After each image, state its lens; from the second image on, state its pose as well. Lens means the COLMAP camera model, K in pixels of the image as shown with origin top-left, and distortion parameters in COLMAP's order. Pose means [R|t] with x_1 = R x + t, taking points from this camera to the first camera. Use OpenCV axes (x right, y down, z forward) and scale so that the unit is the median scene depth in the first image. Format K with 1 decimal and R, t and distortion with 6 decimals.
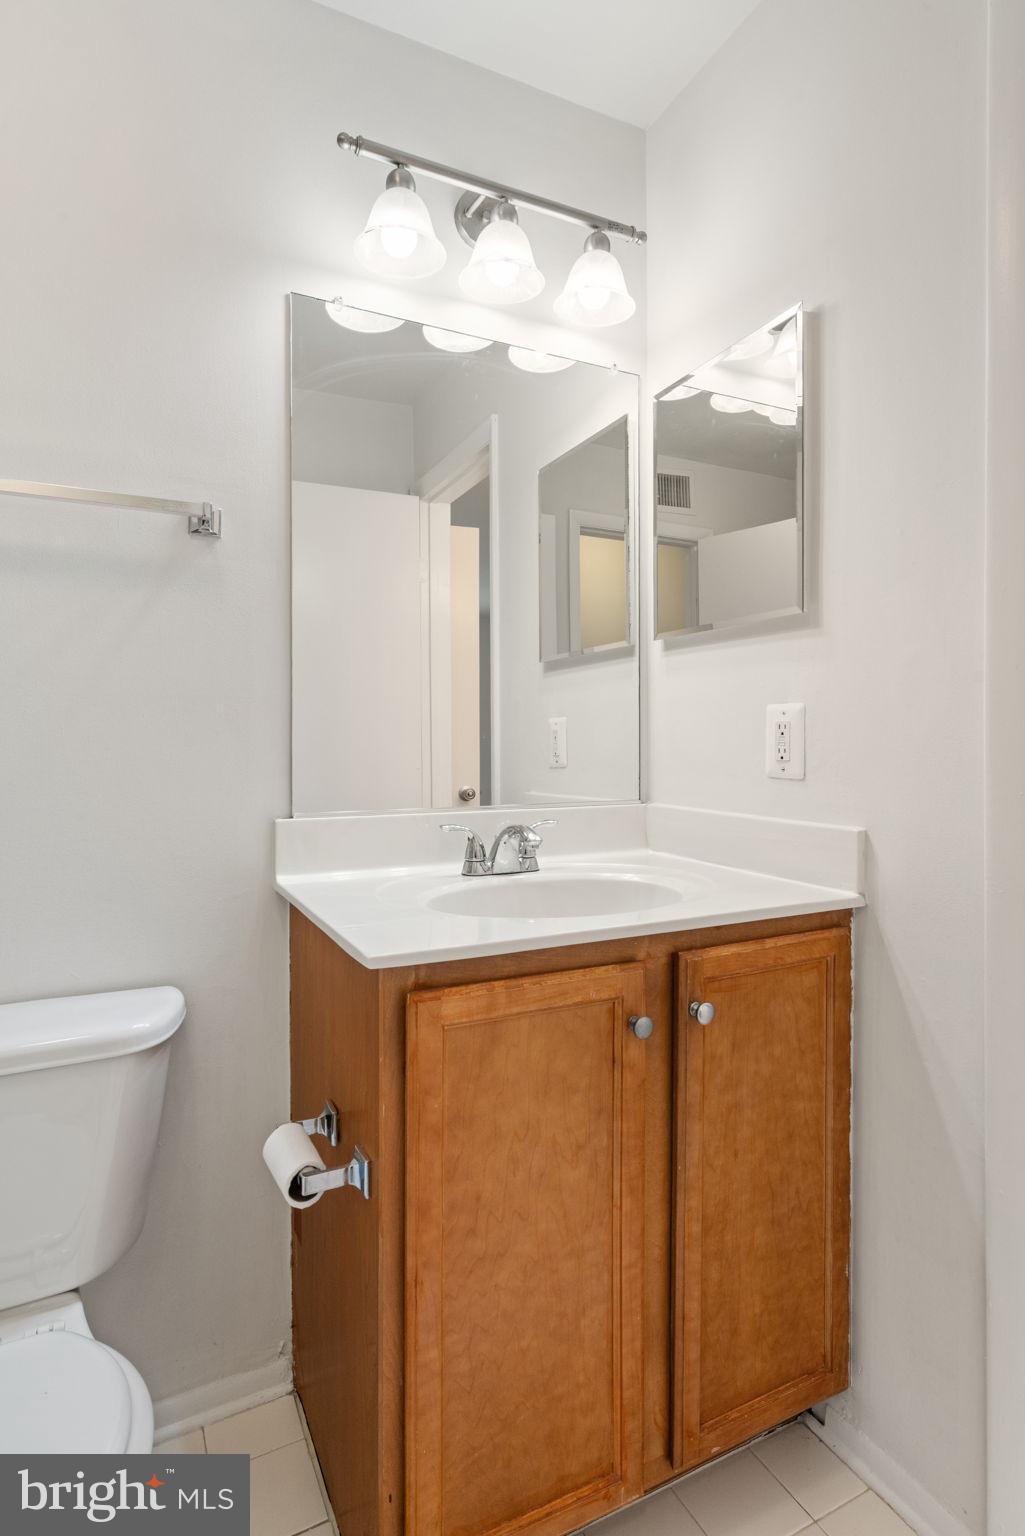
lens RADIAL K [[764.3, 0, 511.7], [0, 764.3, 764.5], [0, 0, 1]] dist [-0.001442, 0.000372]
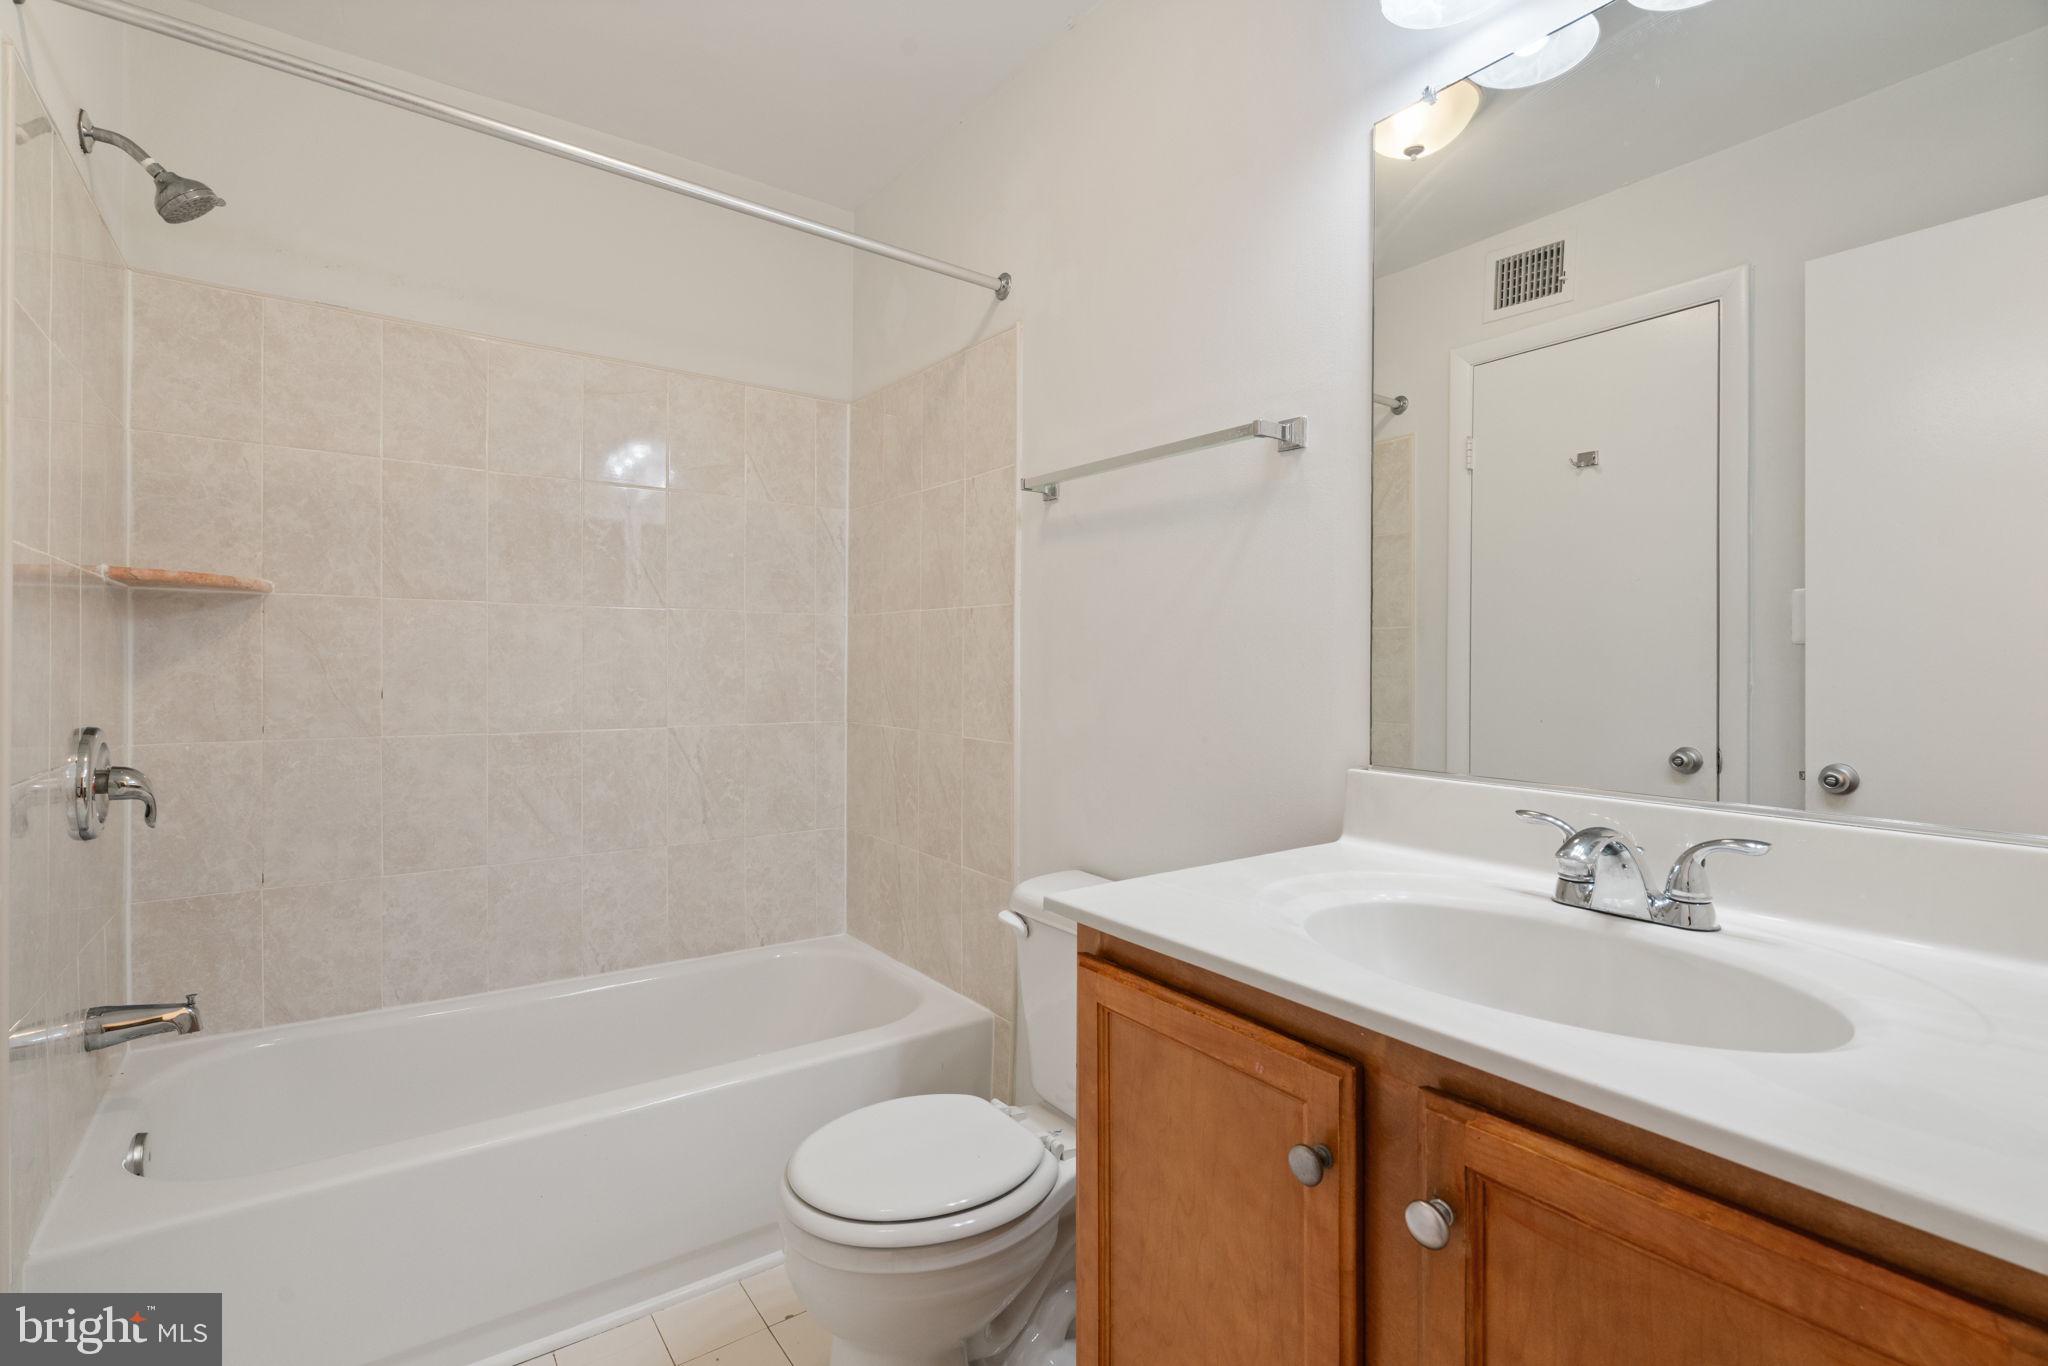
lens RADIAL K [[950.8, 0, 1022.3], [0, 950.8, 657.7], [0, 0, 1]] dist [-0.000329, -0.000312]
pose [[0.173206, 0.002851, -0.984881, 0.840115], [-0.027124, 0.999630, -0.001876, -0.047650], [0.984512, 0.027039, 0.173220, 0.612350]]
